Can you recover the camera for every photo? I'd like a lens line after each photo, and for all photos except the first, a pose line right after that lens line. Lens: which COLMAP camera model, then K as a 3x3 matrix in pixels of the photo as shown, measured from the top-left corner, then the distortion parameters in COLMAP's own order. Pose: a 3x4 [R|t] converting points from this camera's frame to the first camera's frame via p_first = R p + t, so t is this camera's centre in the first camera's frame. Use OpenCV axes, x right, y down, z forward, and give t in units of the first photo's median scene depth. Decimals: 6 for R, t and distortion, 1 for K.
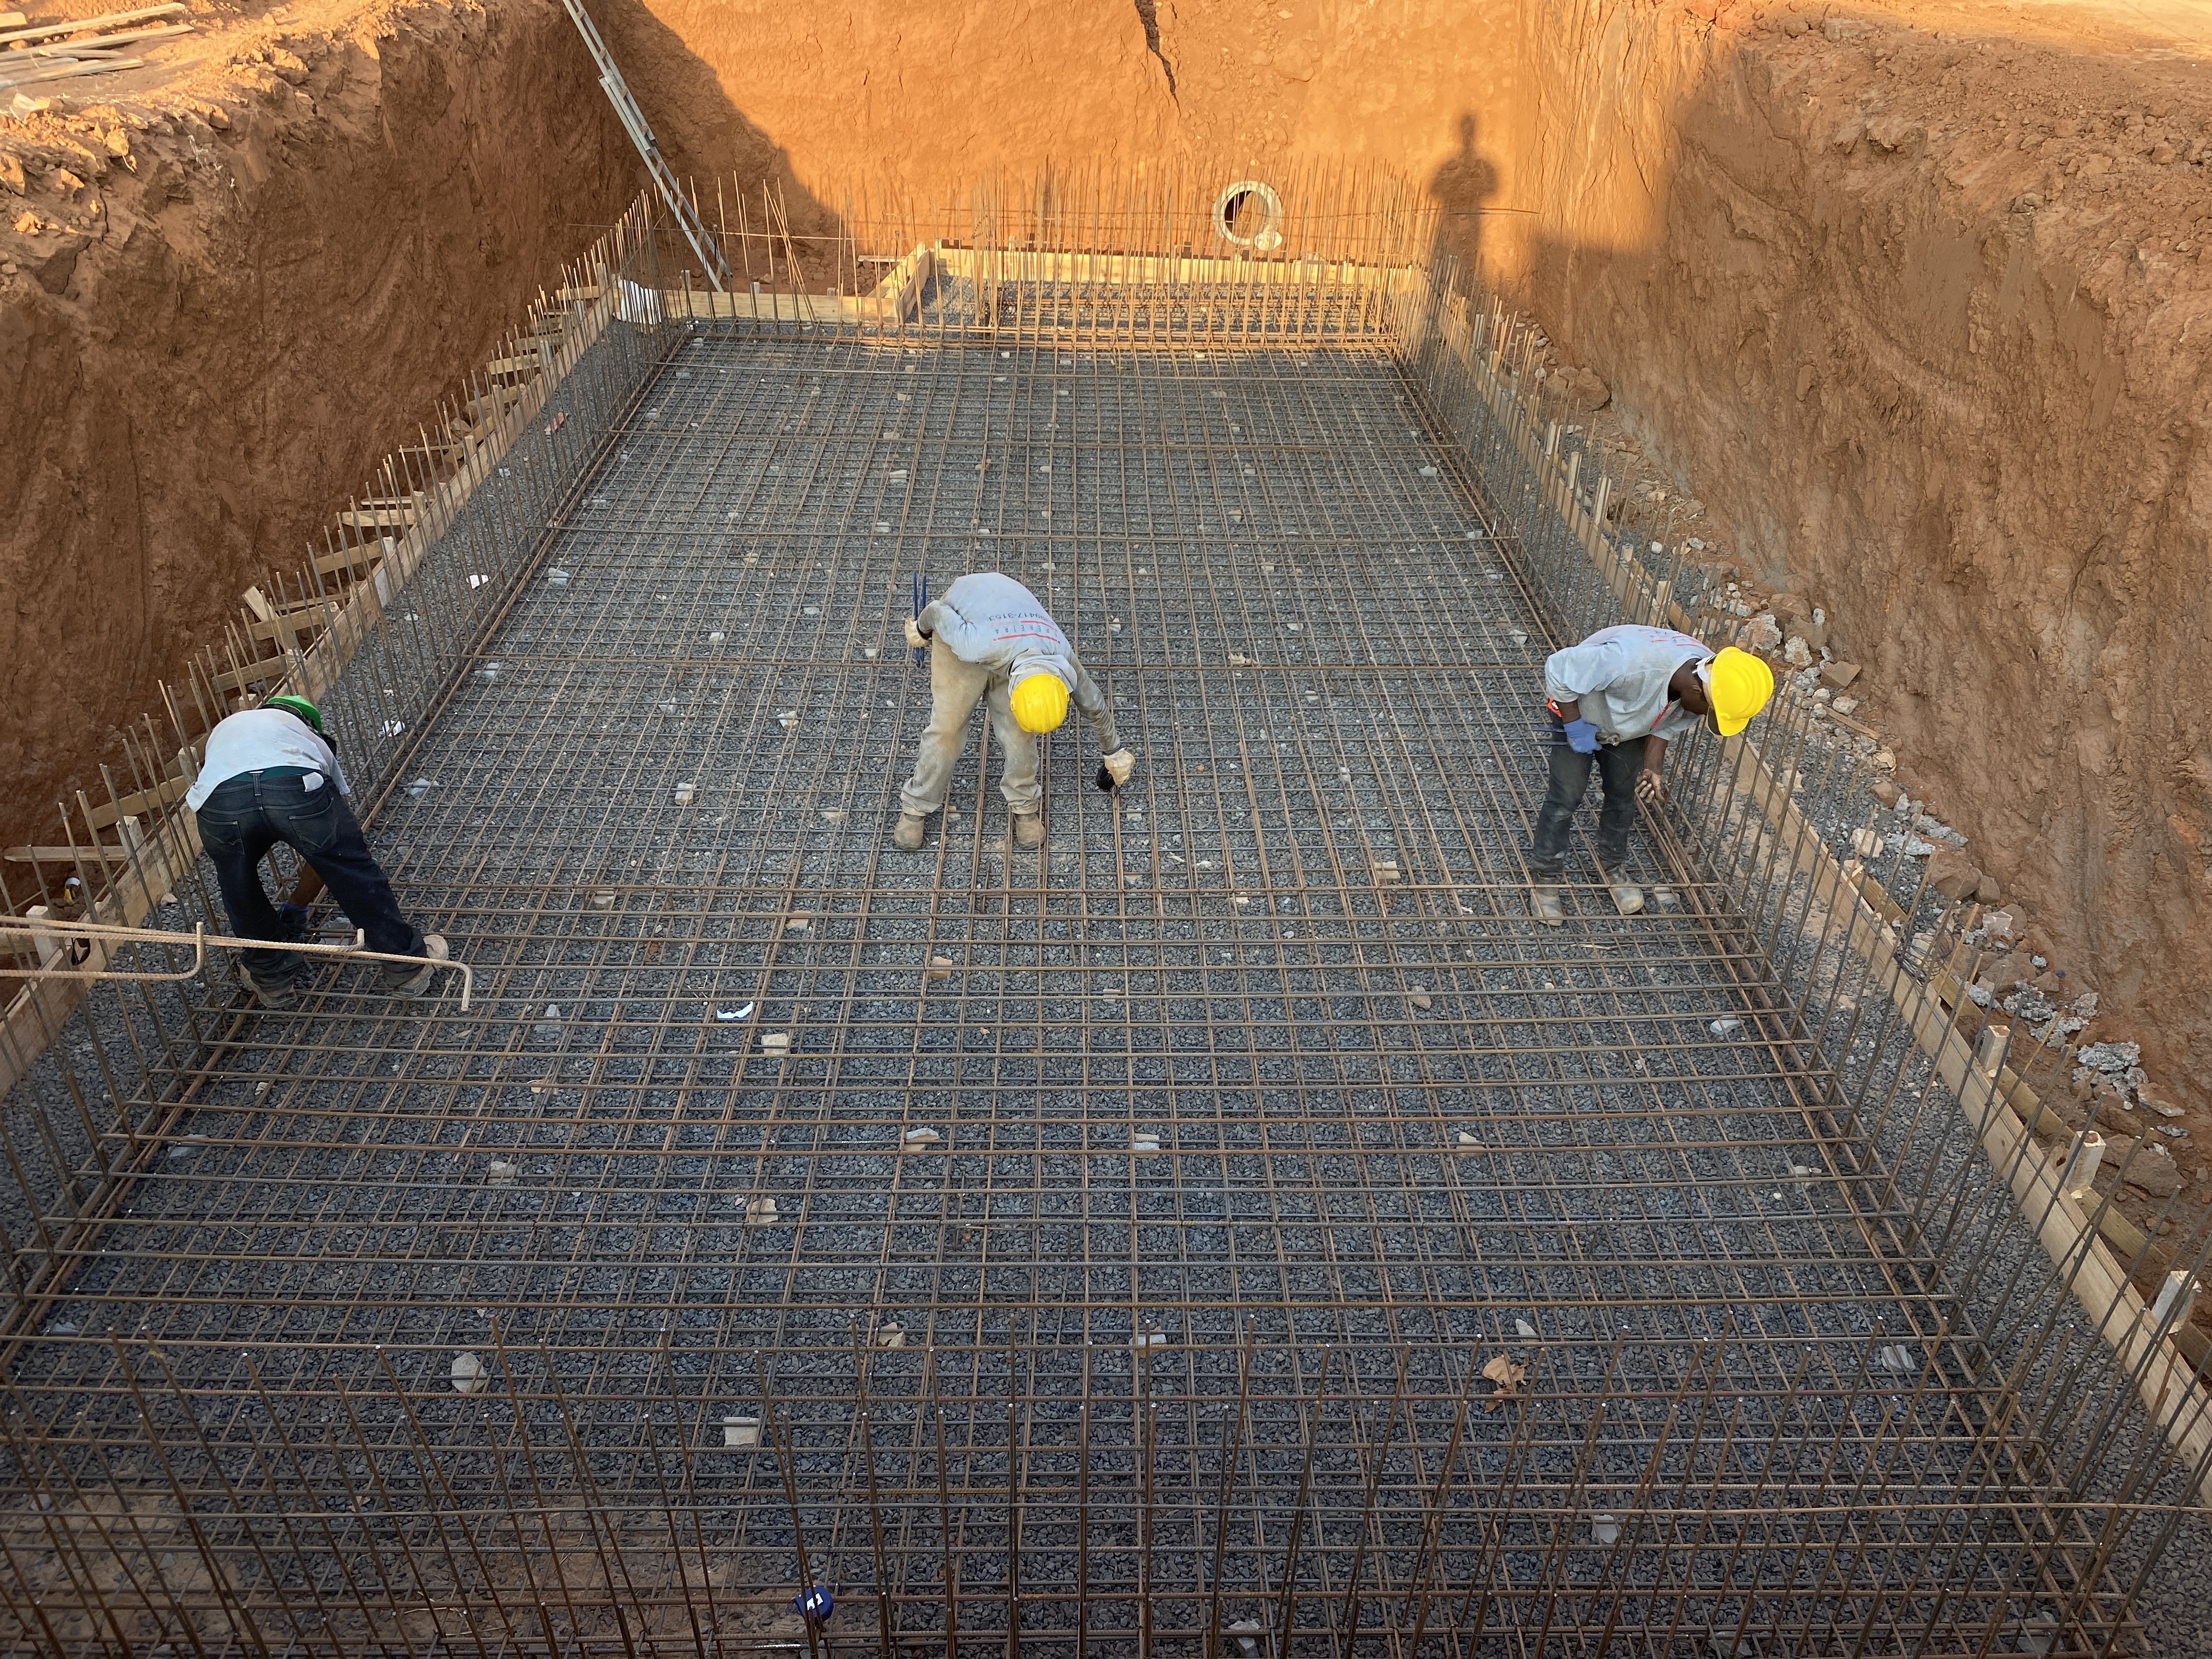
lens RADIAL K [[1661.2, 0, 1099.6], [0, 1661.2, 827.0], [0, 0, 1]] dist [0.024571, -0.023515]
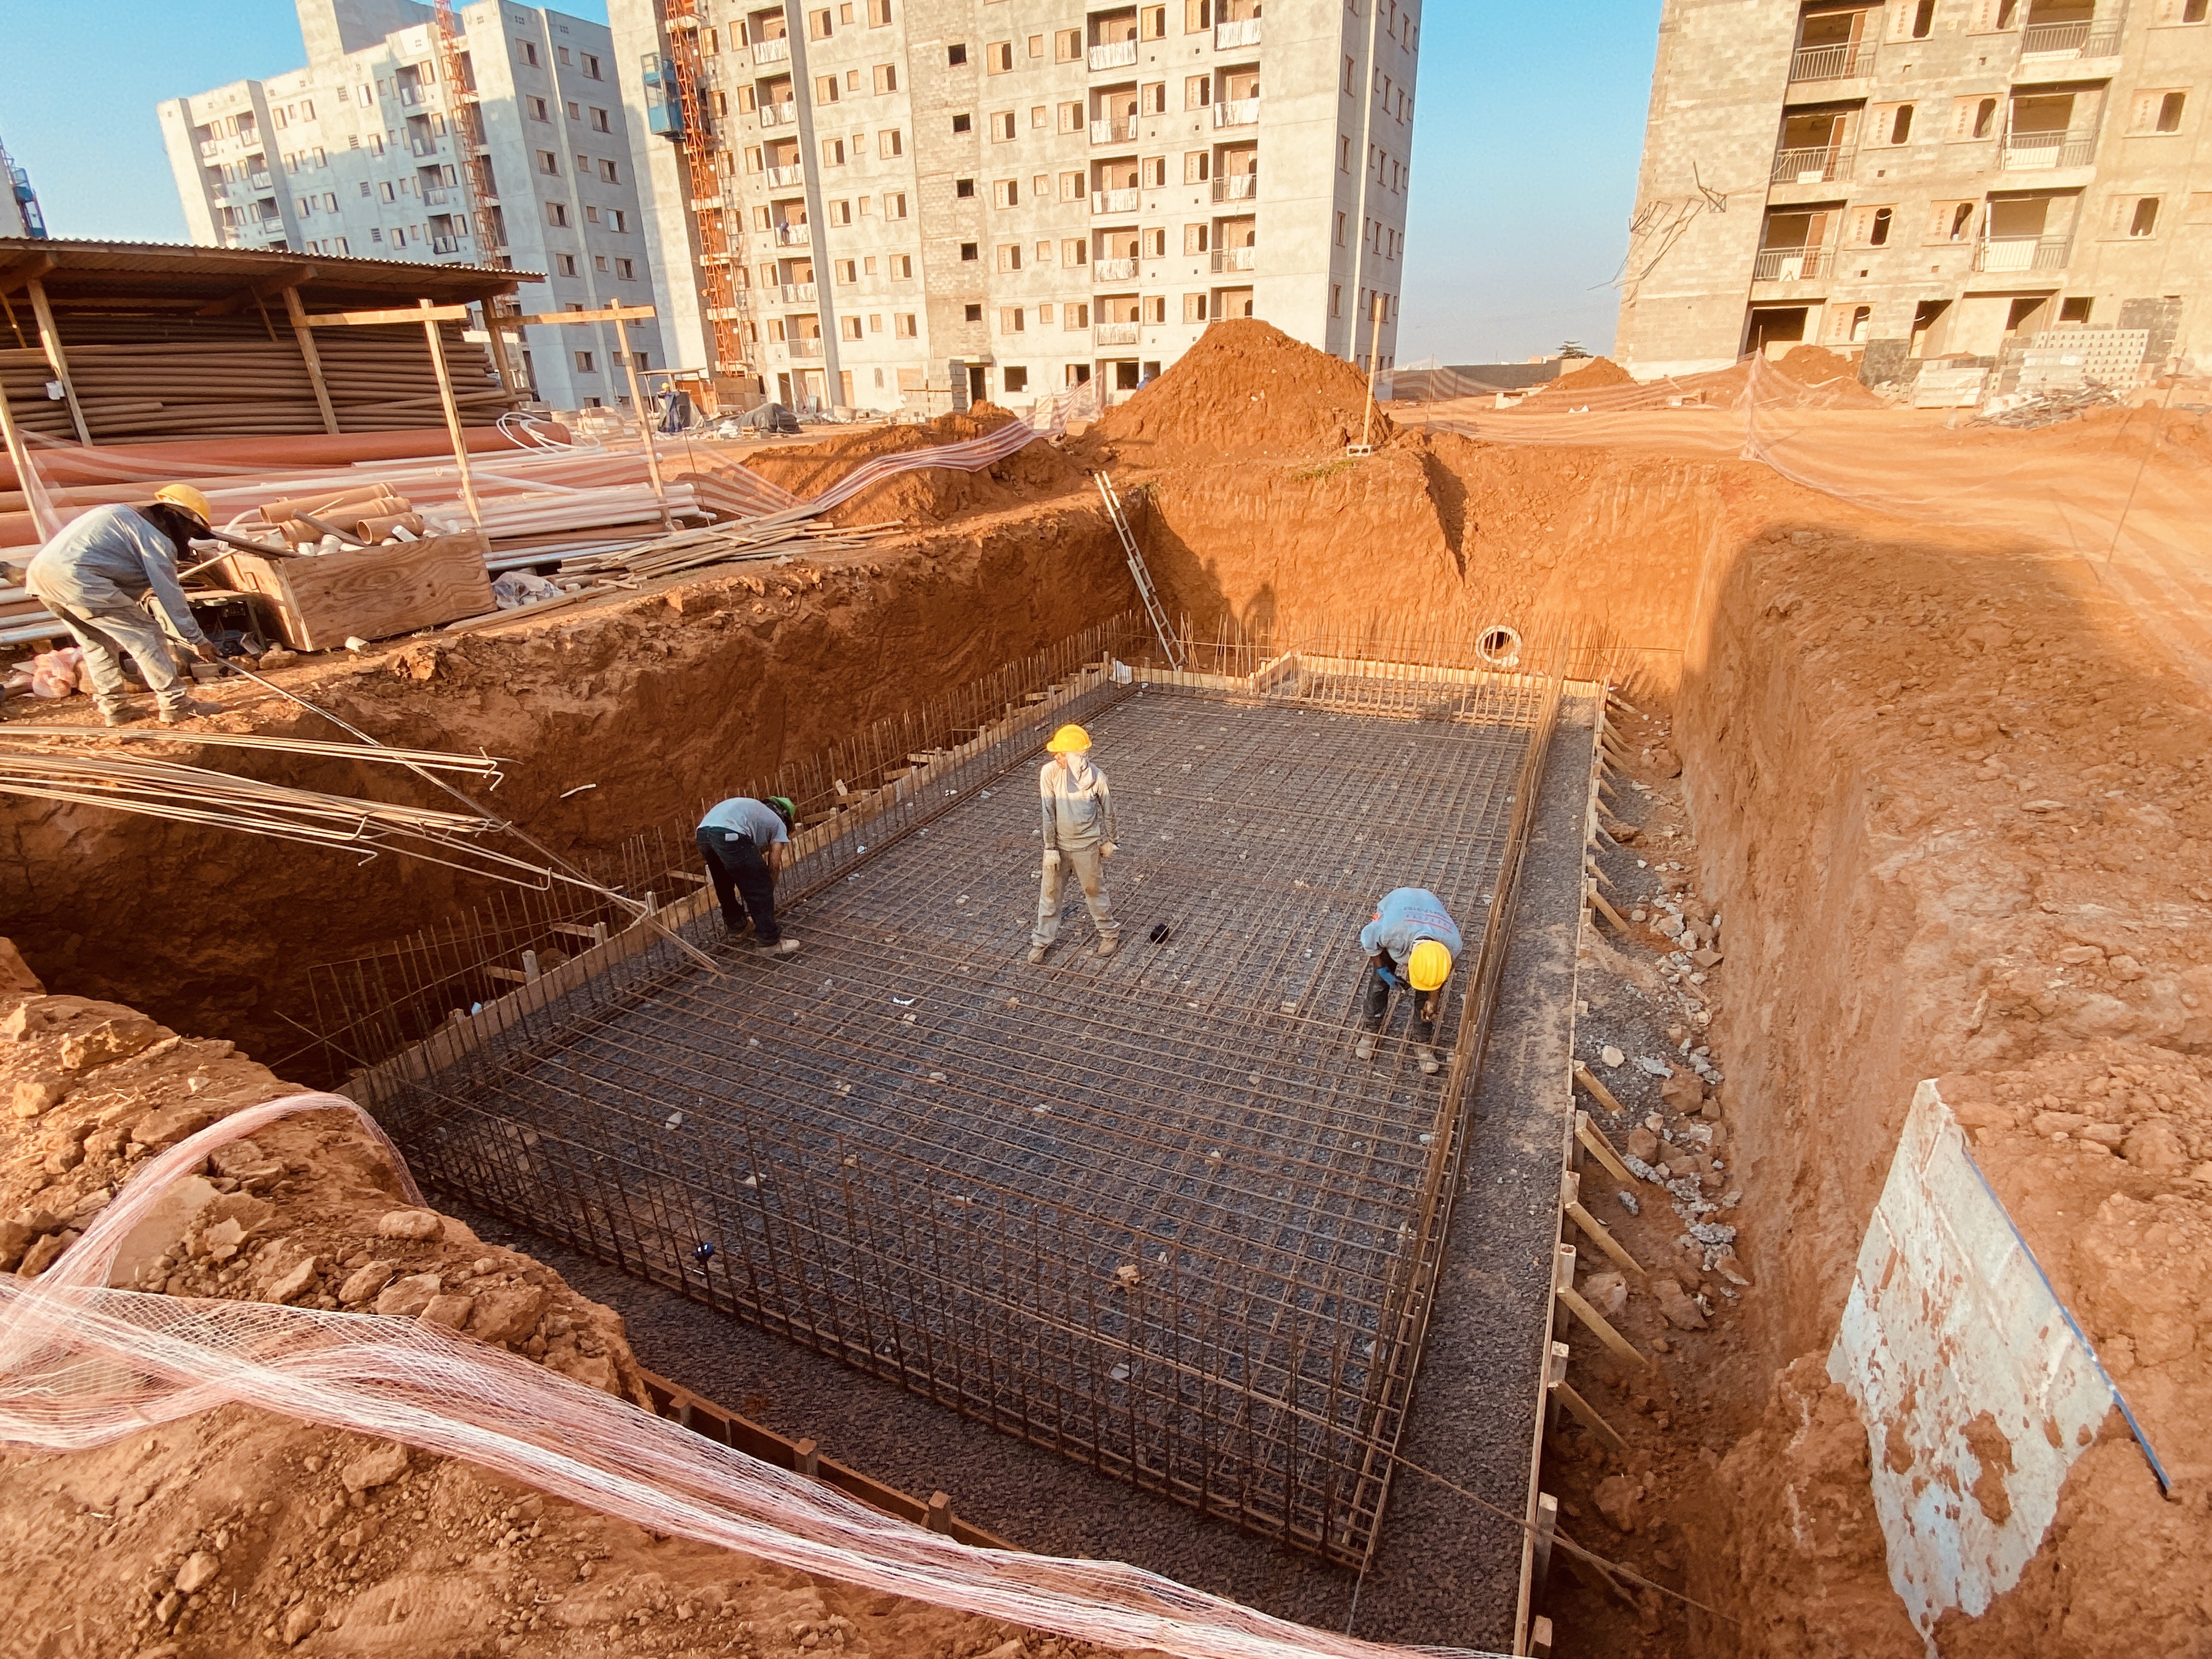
lens RADIAL K [[1031.4, 0, 1097.2], [0, 1031.4, 828.3], [0, 0, 1]] dist [0.014694, -0.016472]
pose [[0.893374, 0.125476, -0.431439, 0.295376], [-0.200223, 0.970781, -0.132267, 0.017669], [0.402236, 0.204548, 0.892393, -0.008908]]
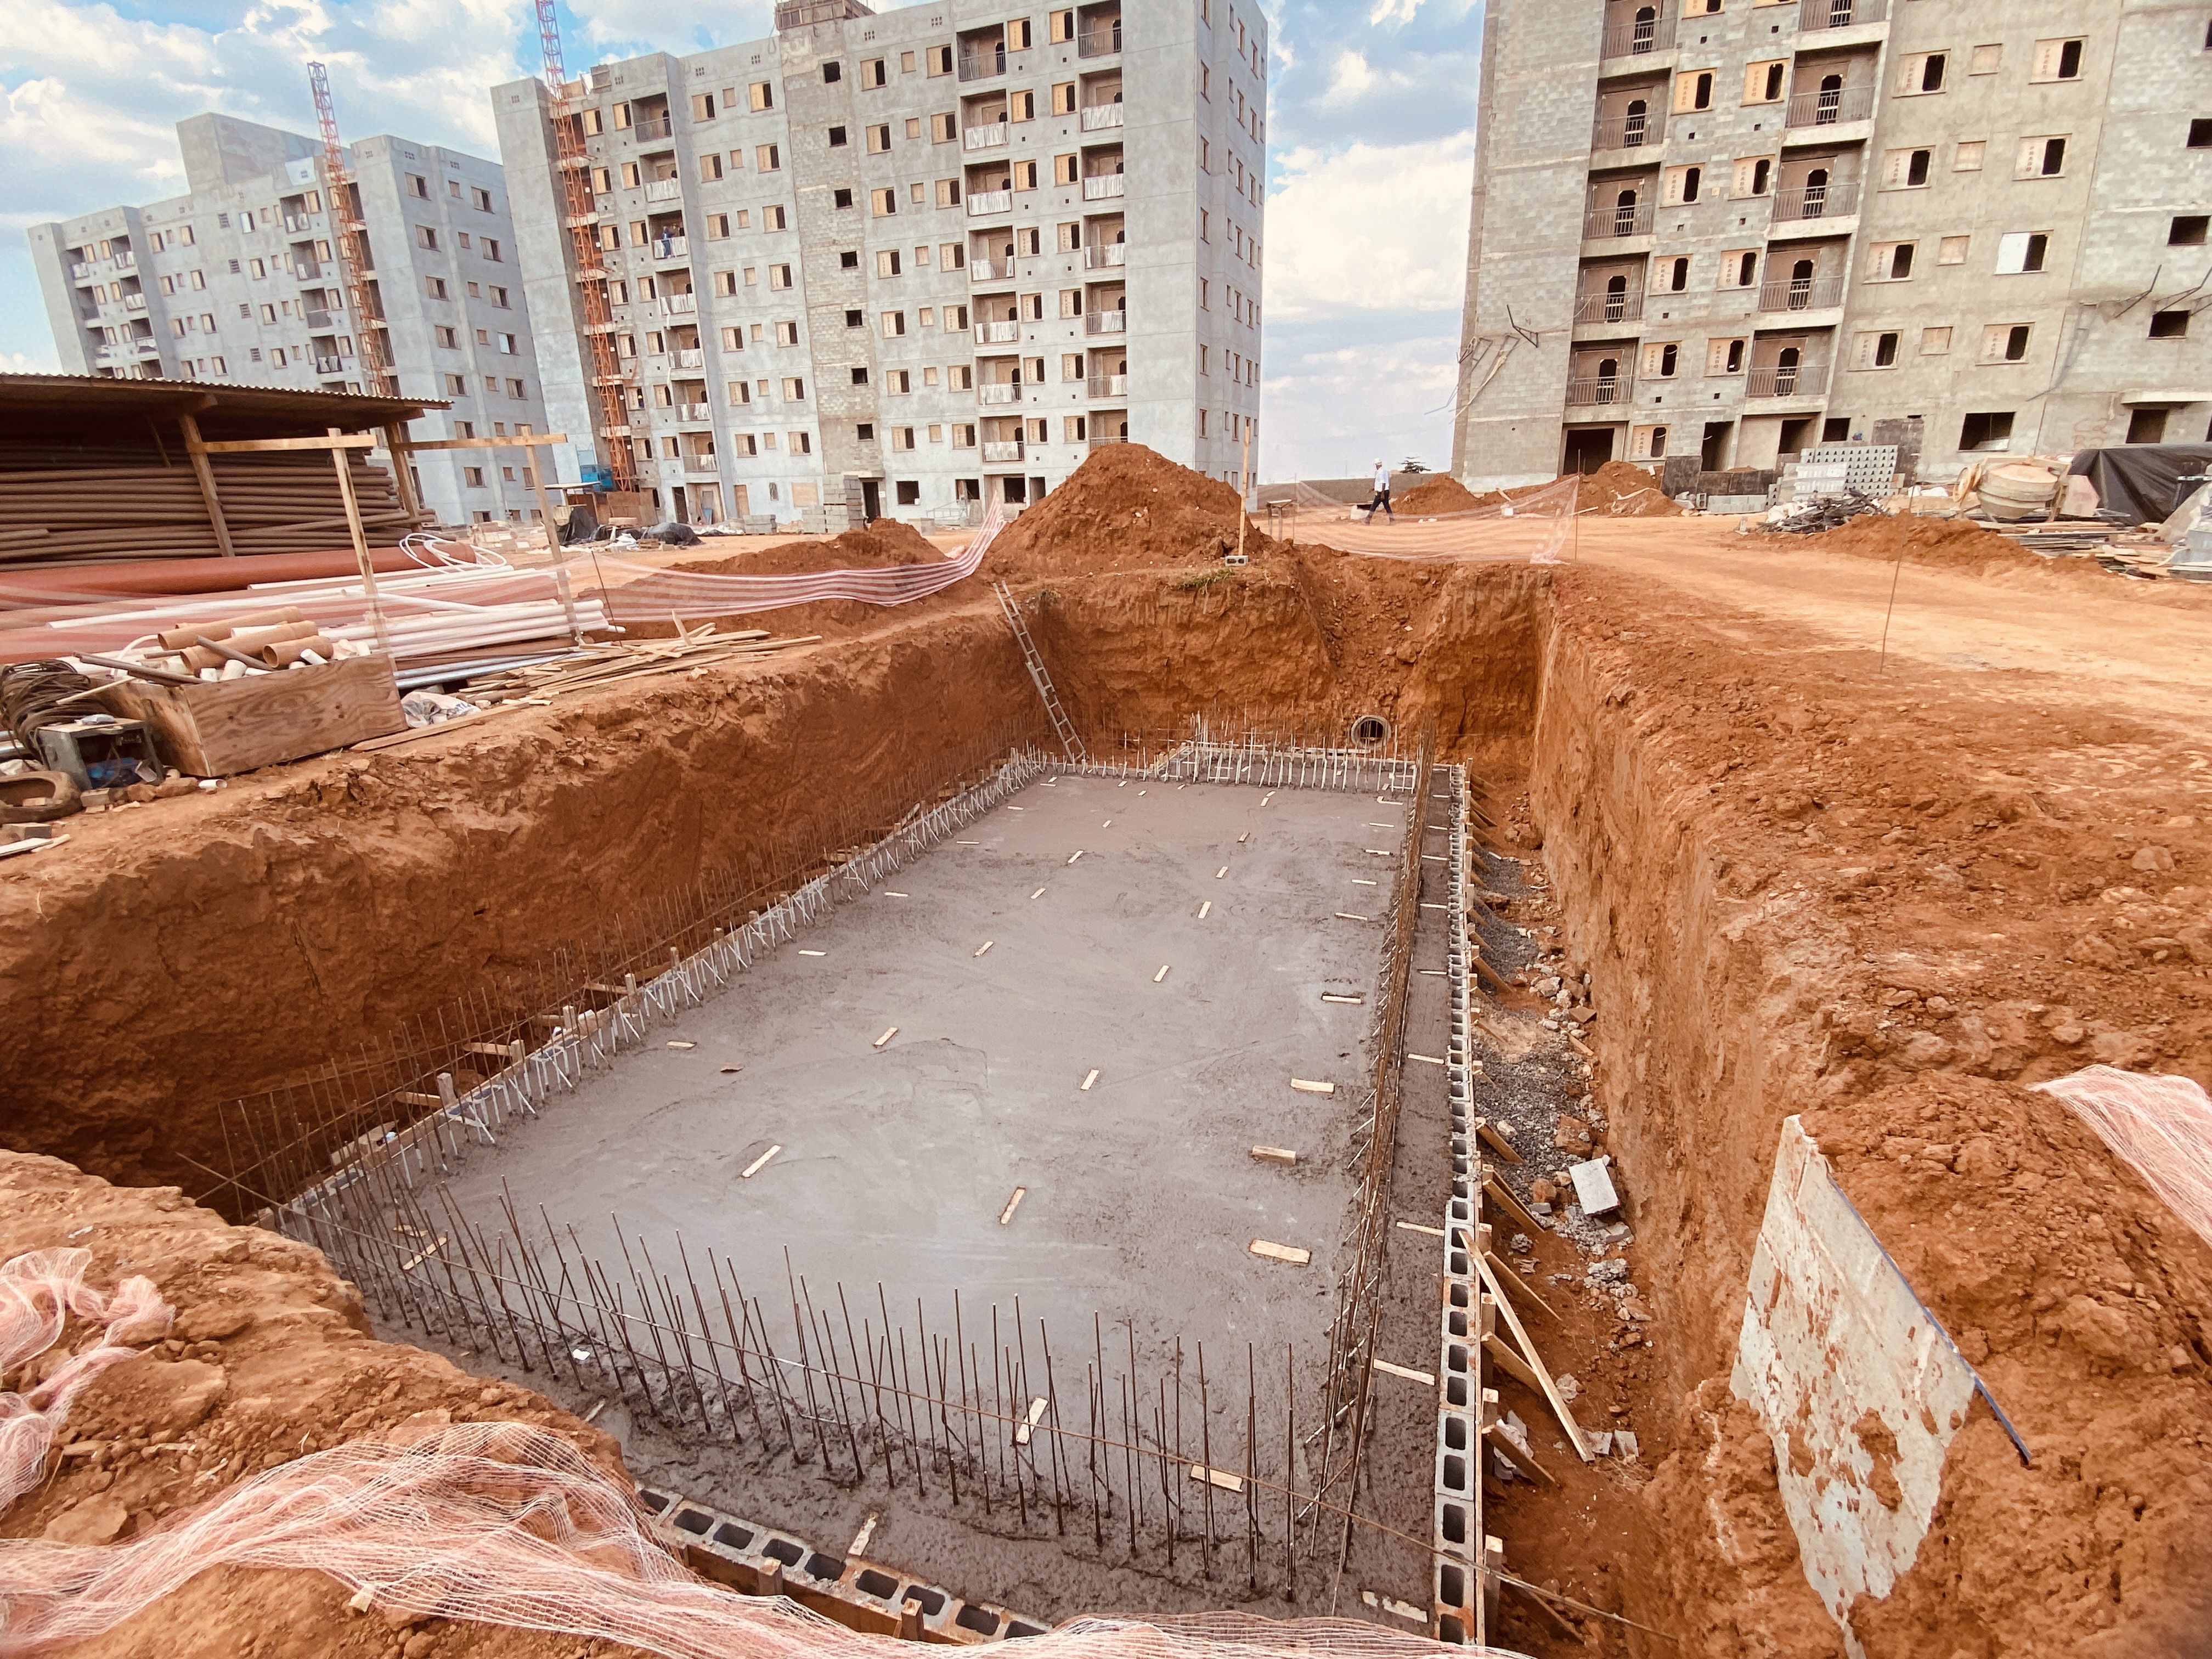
lens RADIAL K [[999.3, 0, 1097.5], [0, 999.3, 835.2], [0, 0, 1]] dist [0.017144, -0.017508]
pose [[0.935679, 0.057226, -0.348180, 0.287303], [-0.142974, 0.963615, -0.225843, 0.018699], [0.322587, 0.261098, 0.909816, -0.027736]]
